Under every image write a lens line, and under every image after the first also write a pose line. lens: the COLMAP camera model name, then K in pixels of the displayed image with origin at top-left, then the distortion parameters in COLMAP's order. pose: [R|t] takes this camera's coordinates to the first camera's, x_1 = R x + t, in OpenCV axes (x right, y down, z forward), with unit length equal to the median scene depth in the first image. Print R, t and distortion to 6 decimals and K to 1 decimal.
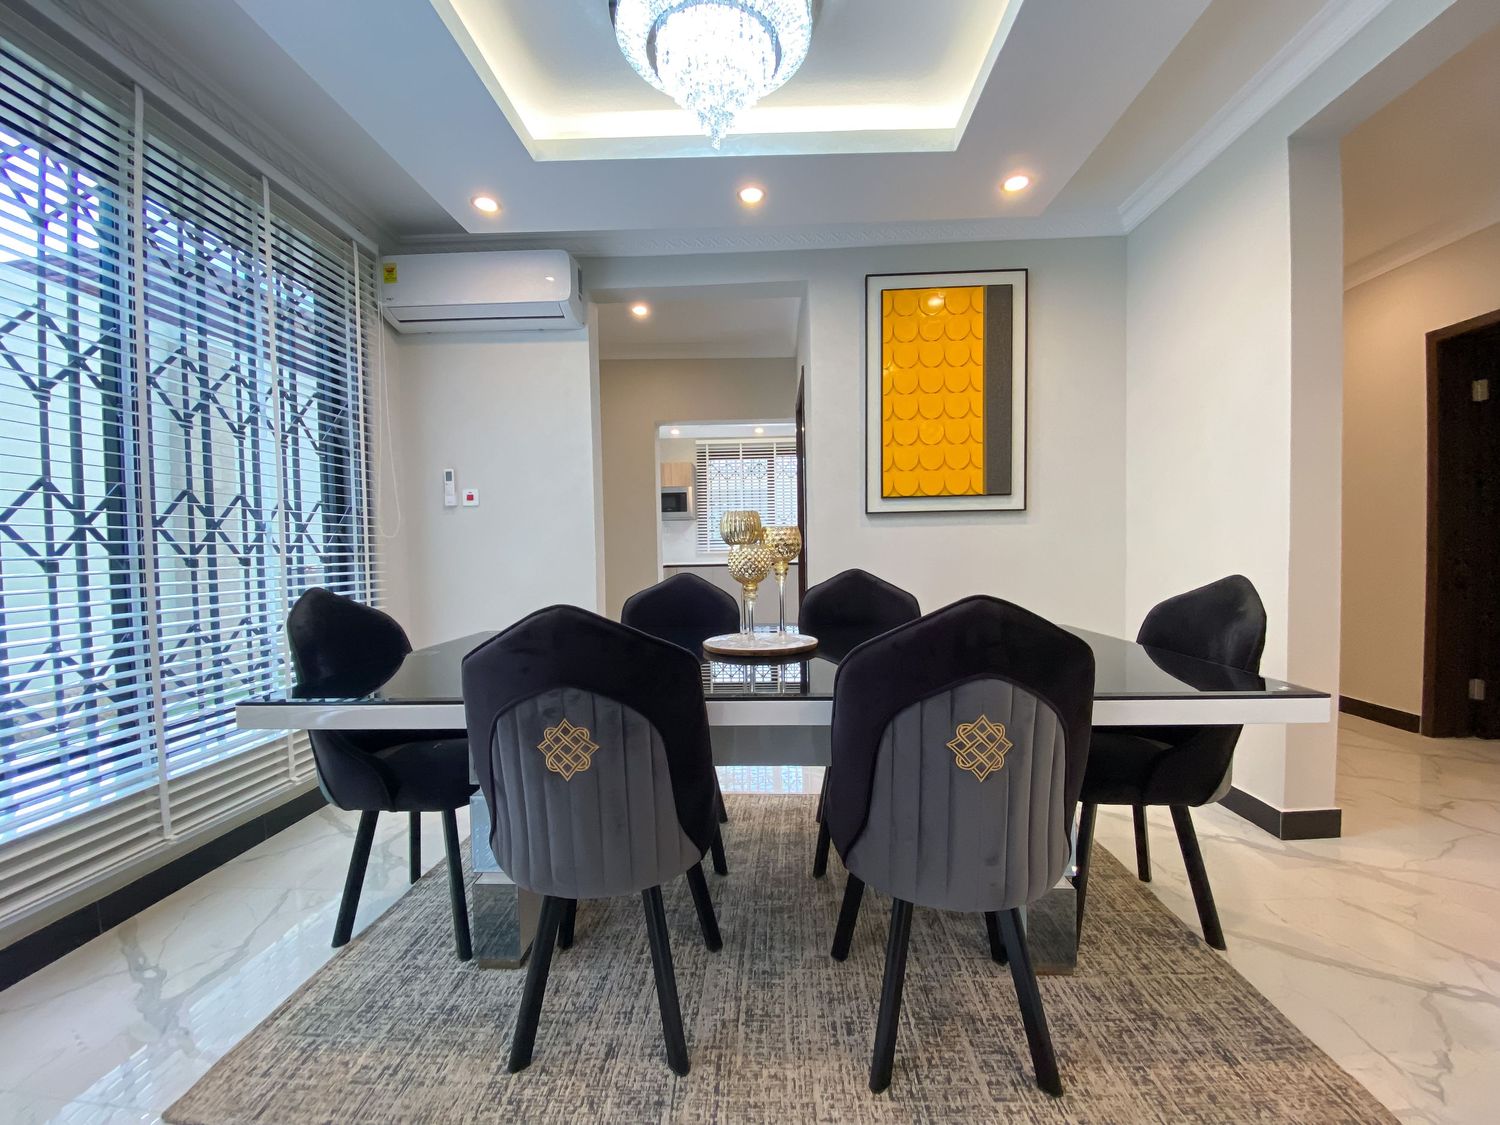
lens RADIAL K [[598.6, 0, 734.0], [0, 598.6, 567.0], [0, 0, 1]] dist [0.000840, 0.000096]
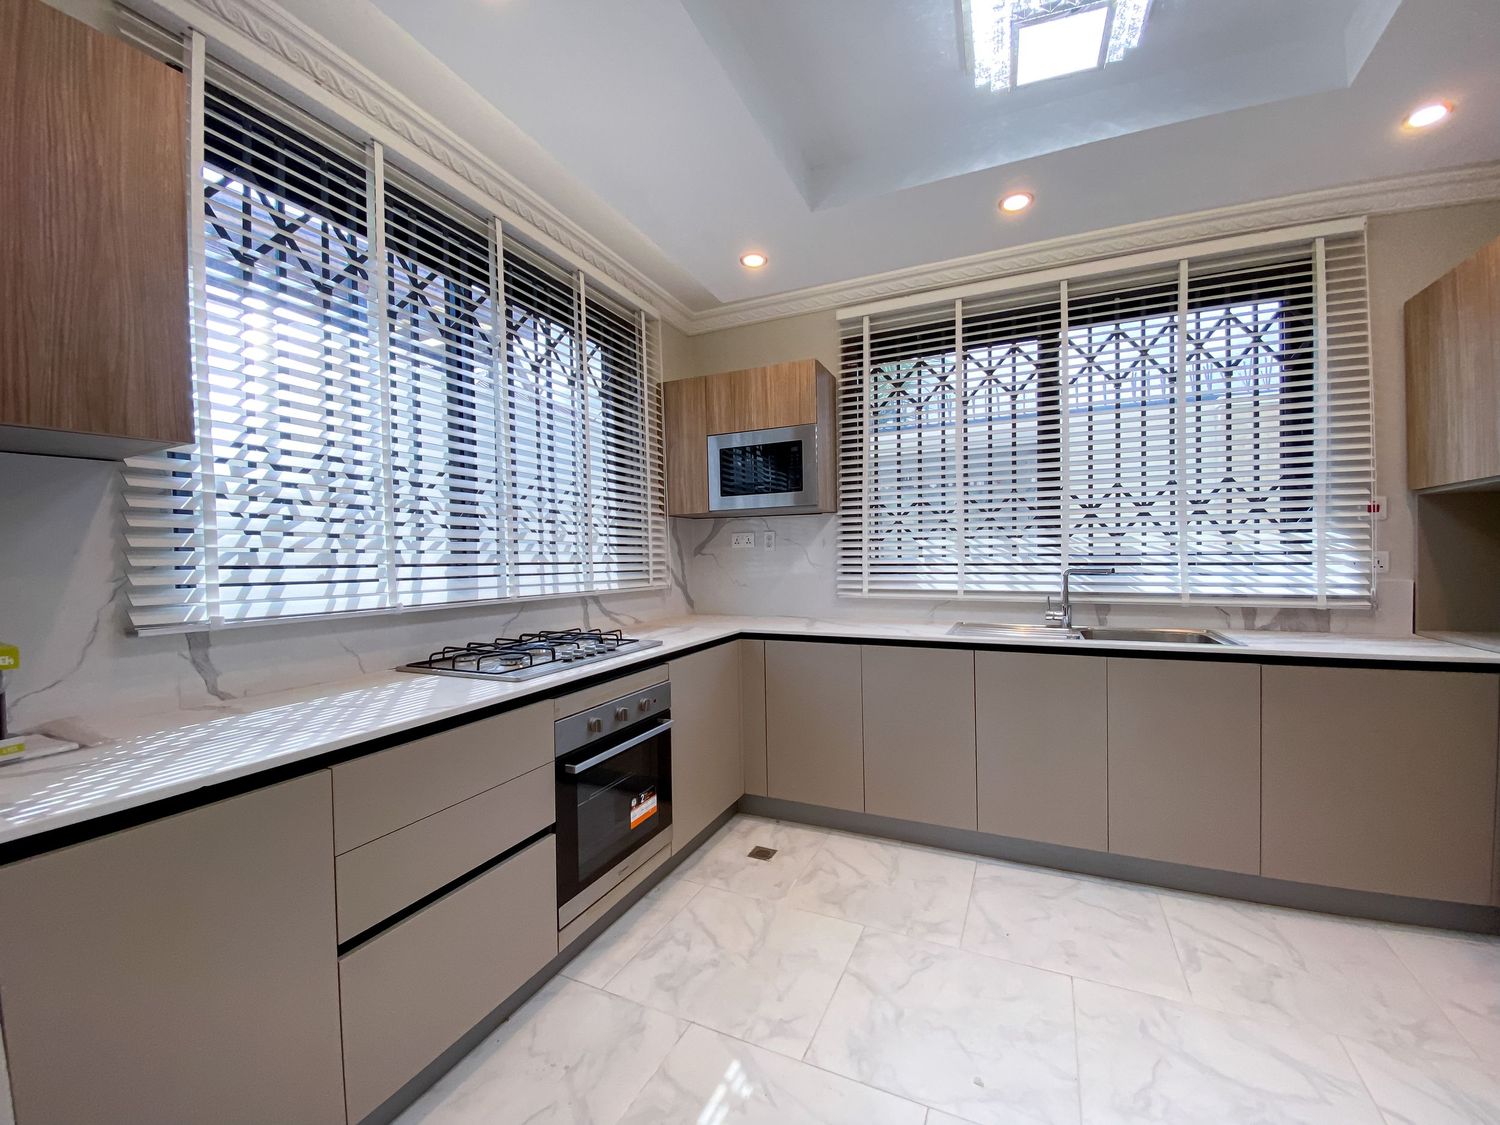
lens RADIAL K [[598.6, 0, 734.0], [0, 598.6, 567.0], [0, 0, 1]] dist [0.000840, 0.000096]
pose [[0.923345, -0.004945, -0.383939, 0.025054], [-0.005096, 0.999671, -0.025131, -0.033657], [0.383937, 0.025161, 0.923017, 0.625208]]
